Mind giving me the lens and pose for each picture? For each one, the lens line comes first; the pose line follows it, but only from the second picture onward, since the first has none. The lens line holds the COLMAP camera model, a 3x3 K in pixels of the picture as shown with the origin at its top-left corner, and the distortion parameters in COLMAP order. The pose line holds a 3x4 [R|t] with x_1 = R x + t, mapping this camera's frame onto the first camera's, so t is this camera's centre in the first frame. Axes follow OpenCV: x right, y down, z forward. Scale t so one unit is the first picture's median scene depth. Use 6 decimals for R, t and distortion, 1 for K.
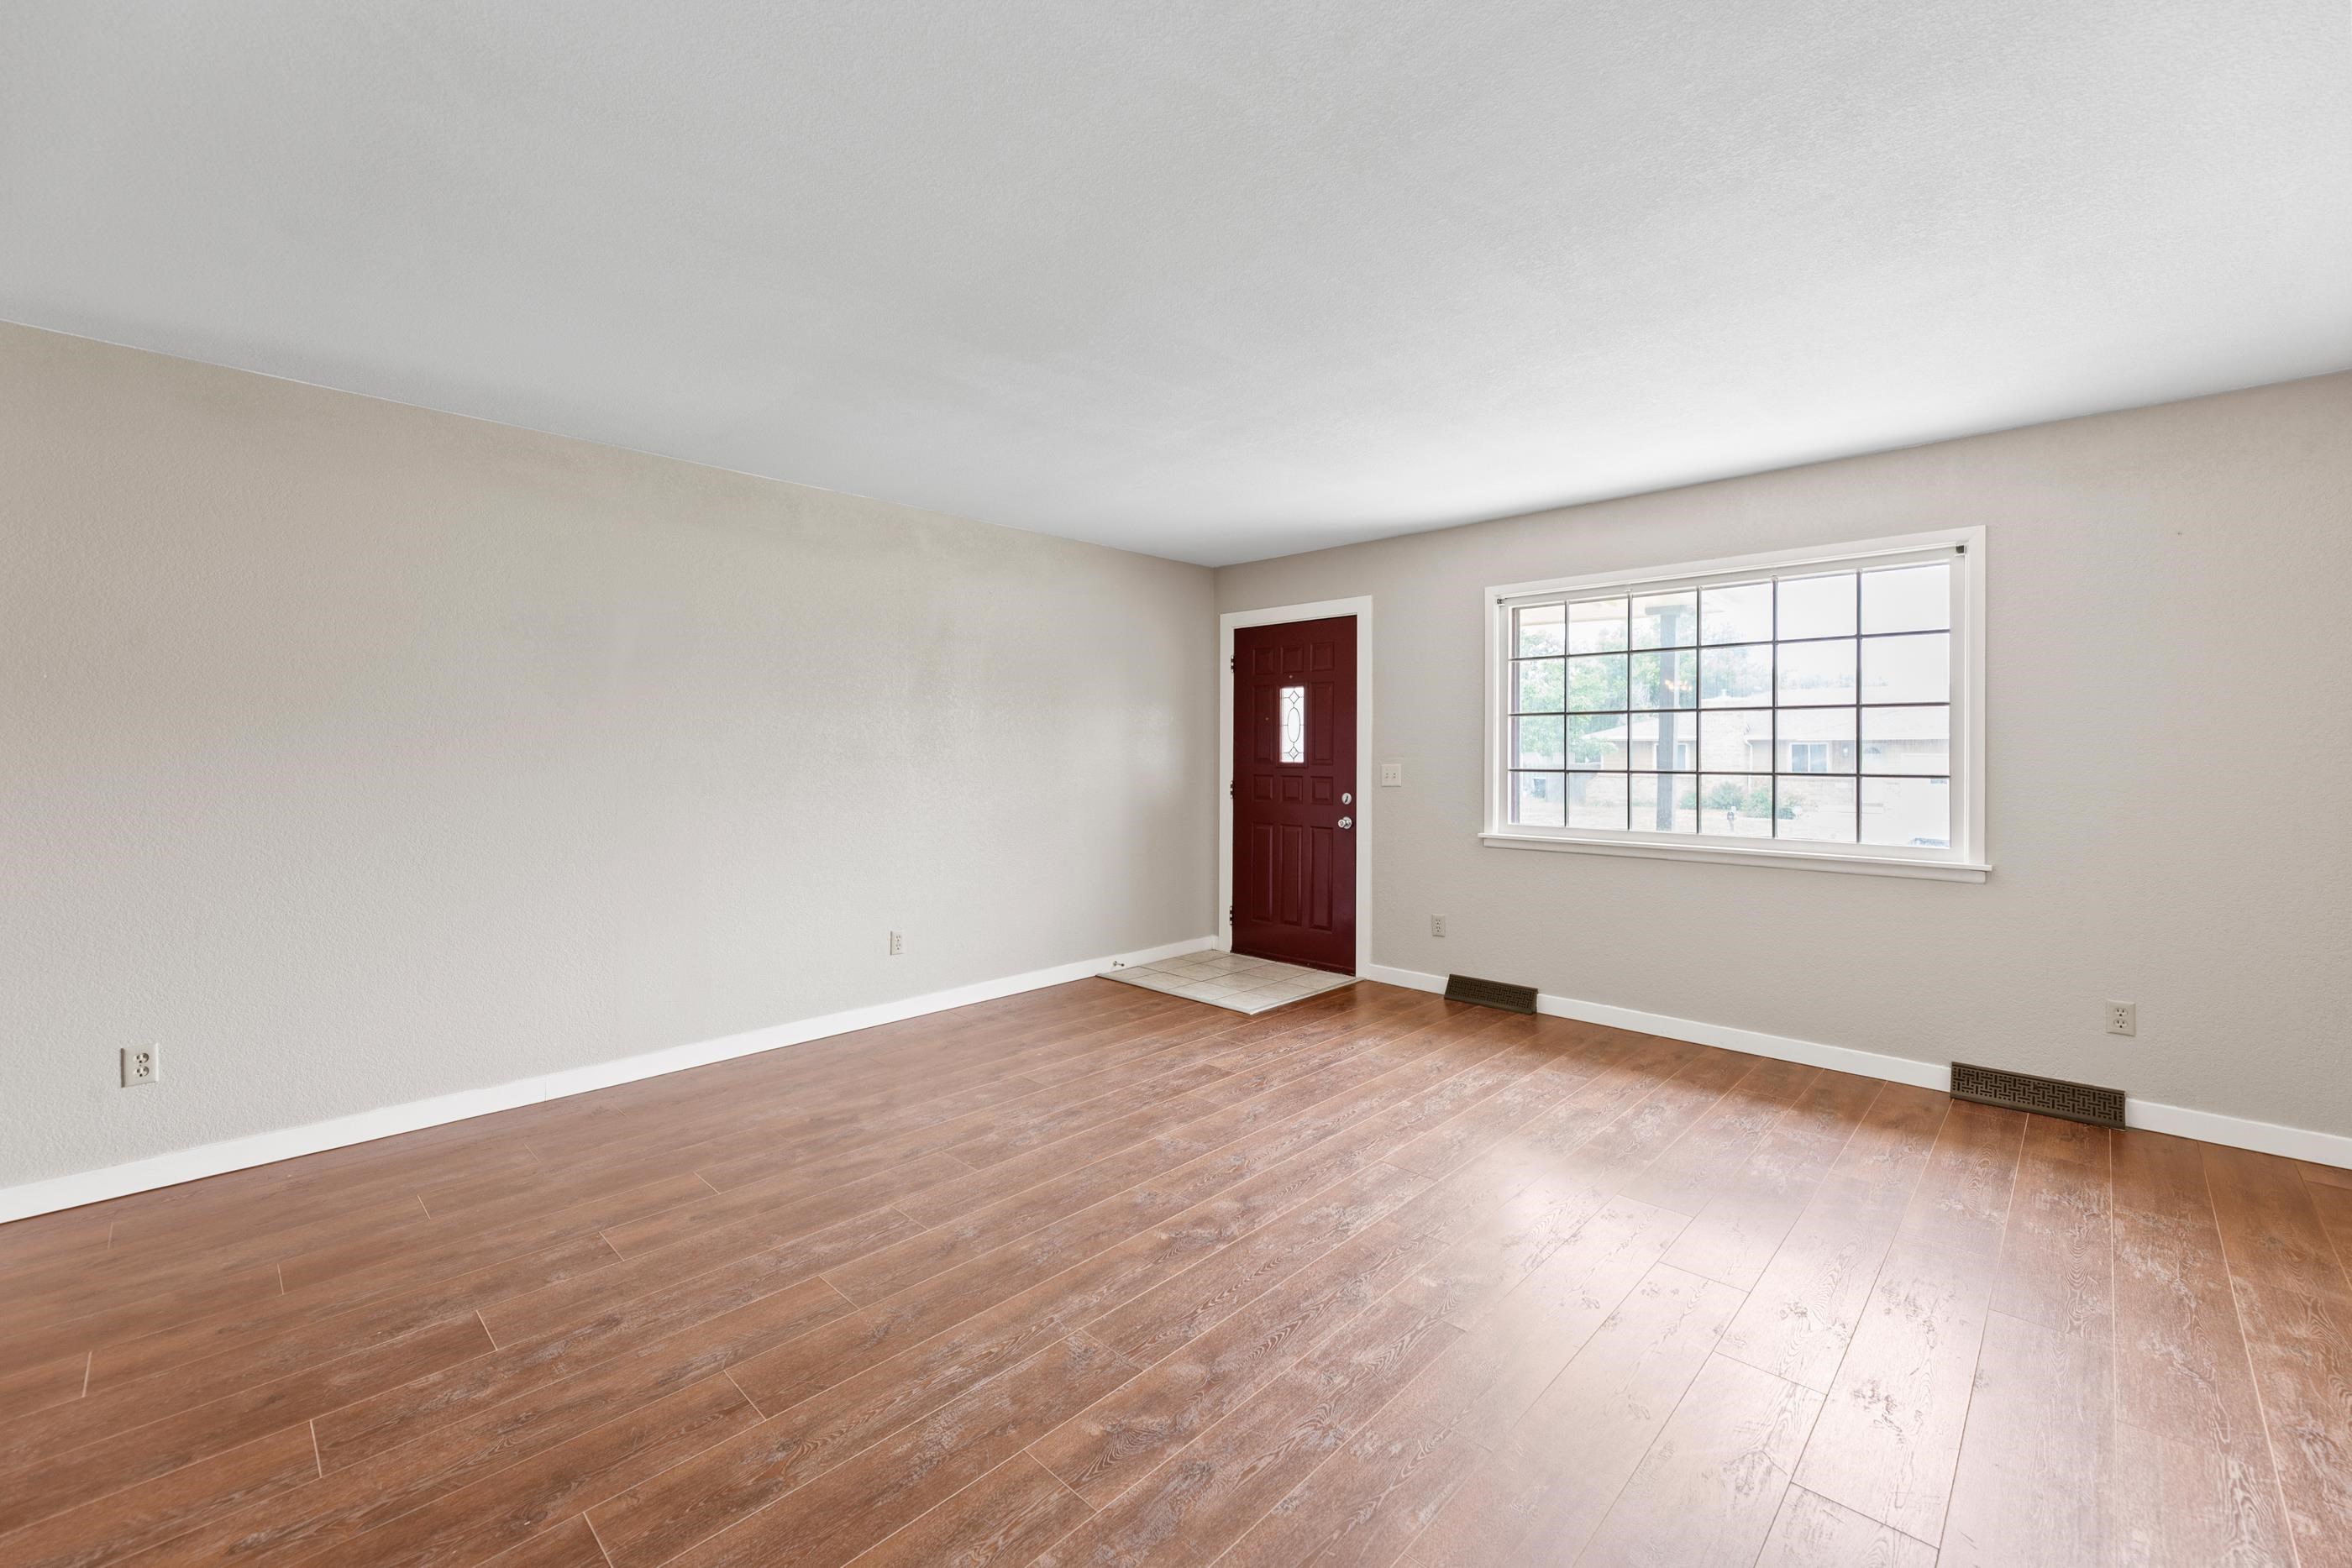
lens RADIAL K [[948.9, 0, 1171.5], [0, 948.9, 762.7], [0, 0, 1]] dist [0.002411, -0.000011]
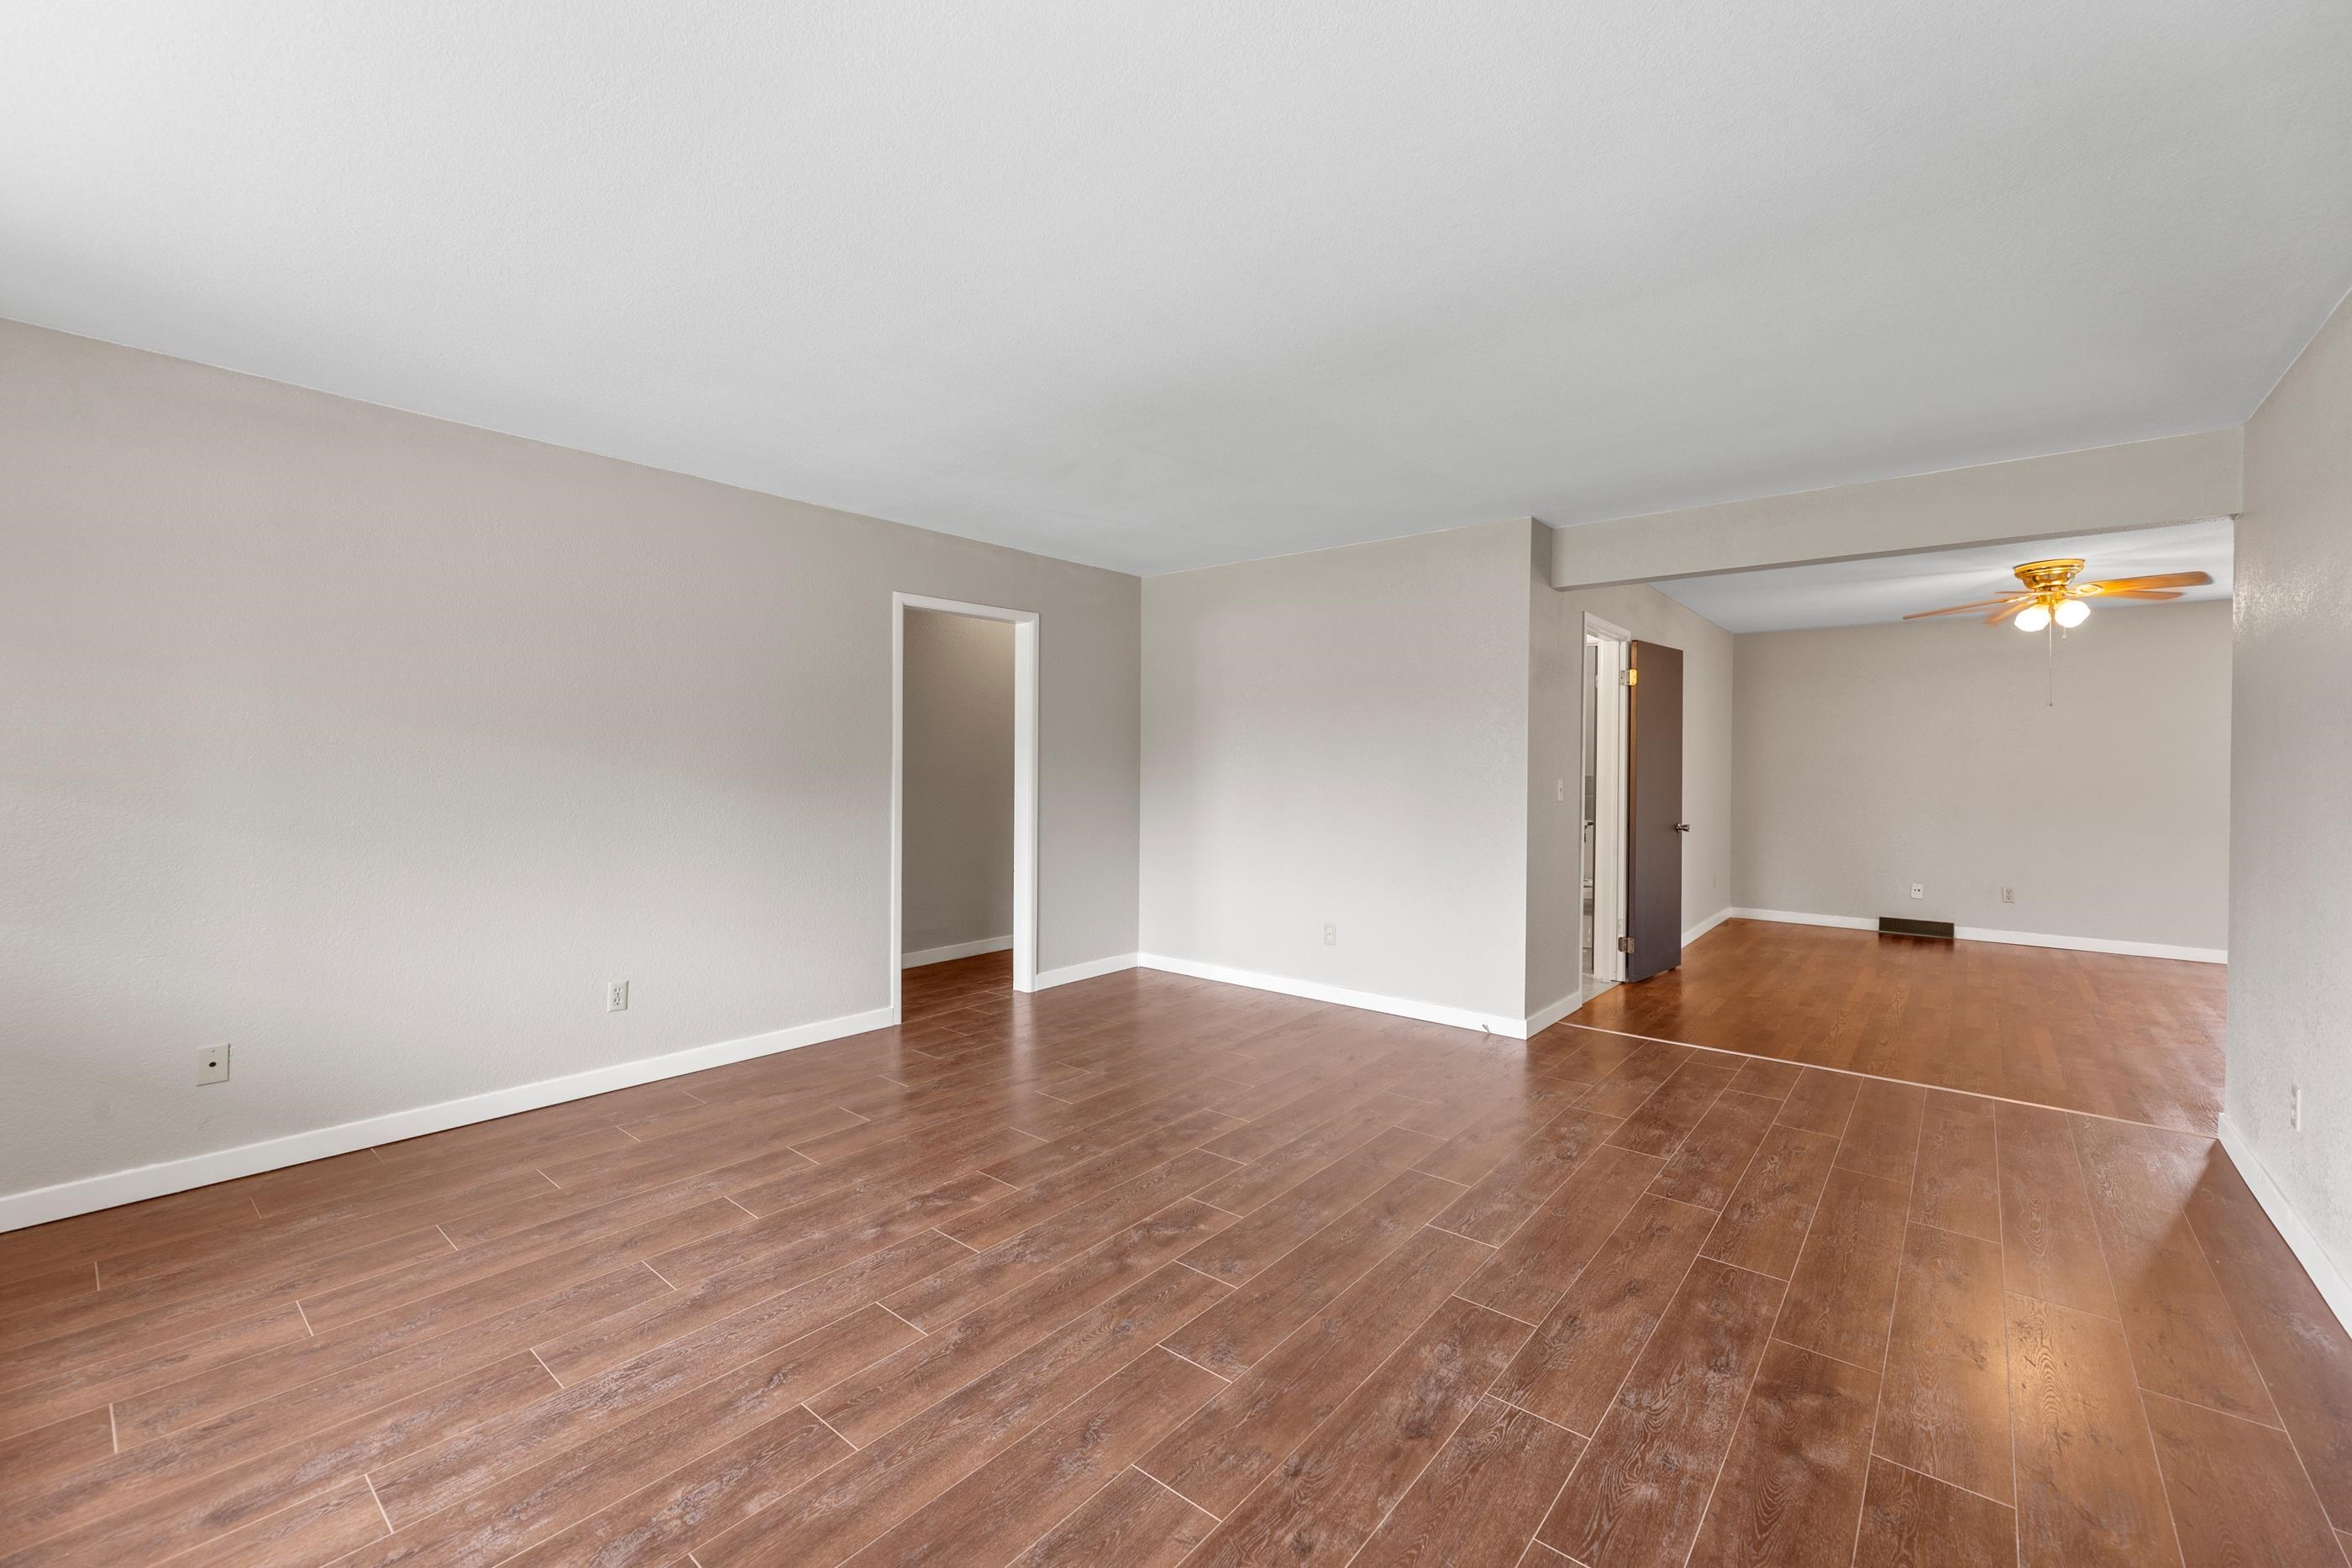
lens RADIAL K [[948.9, 0, 1177.4], [0, 948.9, 773.7], [0, 0, 1]] dist [0.002411, -0.000011]
pose [[-0.996937, -0.006983, -0.077891, 0.085200], [-0.008724, 0.999719, 0.022037, -0.020716], [0.077715, 0.022649, -0.996718, 1.651095]]
